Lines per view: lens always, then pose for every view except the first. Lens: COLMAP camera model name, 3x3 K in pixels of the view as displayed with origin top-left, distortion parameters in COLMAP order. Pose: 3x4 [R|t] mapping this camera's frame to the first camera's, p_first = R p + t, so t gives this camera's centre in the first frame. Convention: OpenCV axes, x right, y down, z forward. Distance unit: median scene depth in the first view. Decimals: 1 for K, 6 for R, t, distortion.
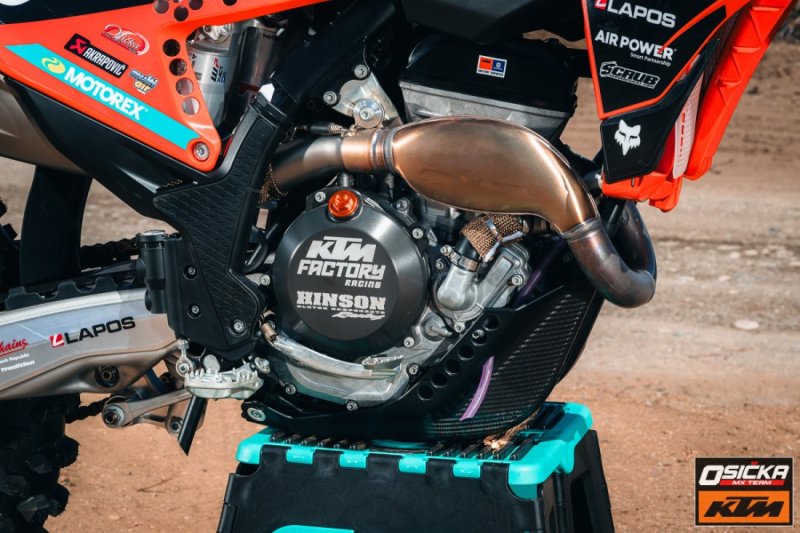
lens RADIAL K [[2472.7, 0, 400.0], [0, 2472.7, 266.5], [0, 0, 1]] dist [-0.005502, -0.309557]
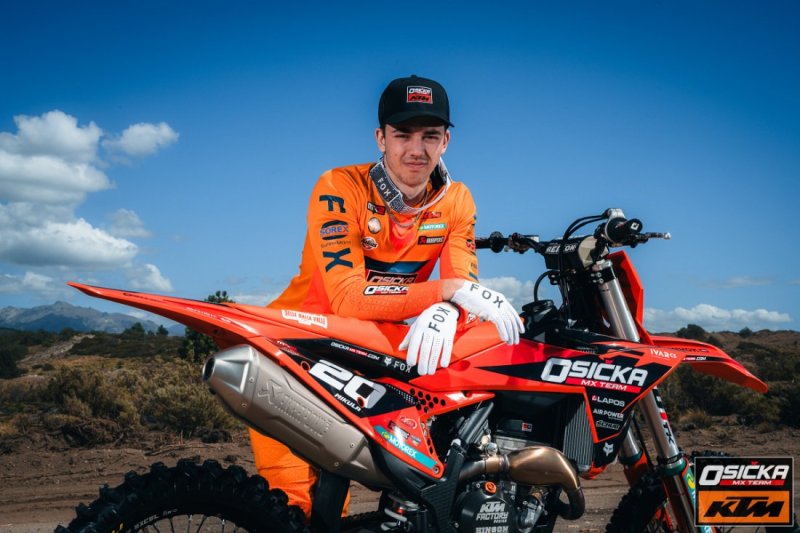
lens RADIAL K [[999.8, 0, 381.4], [0, 999.8, 261.9], [0, 0, 1]] dist [-0.014441, -0.020192]
pose [[0.733297, 0.074425, 0.675823, -0.765057], [0.114604, 0.966239, -0.230756, -0.025177], [-0.670181, 0.246665, 0.700010, 0.340845]]
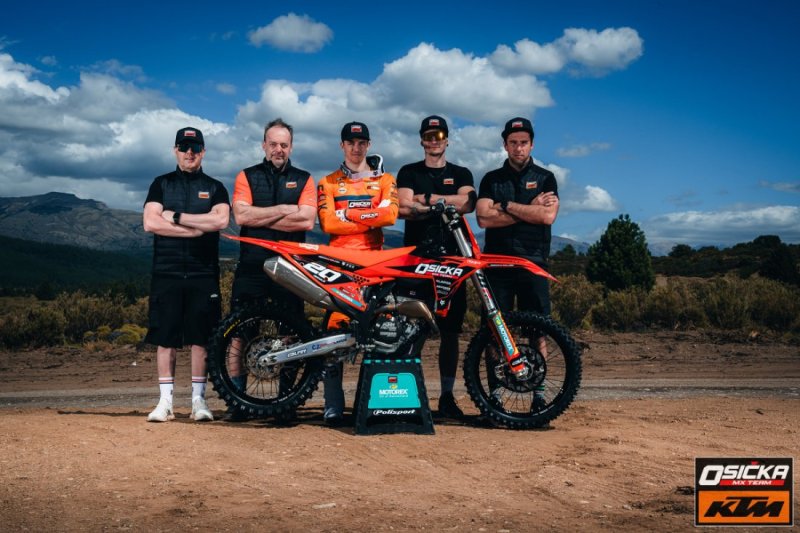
lens RADIAL K [[1011.0, 0, 400.0], [0, 1011.0, 266.5], [0, 0, 1]] dist [0.015702, 0.035359]
pose [[0.939212, 0.027363, 0.342245, -0.803896], [0.041049, 0.980720, -0.191060, 0.310387], [-0.340874, 0.193495, 0.919981, -1.191956]]
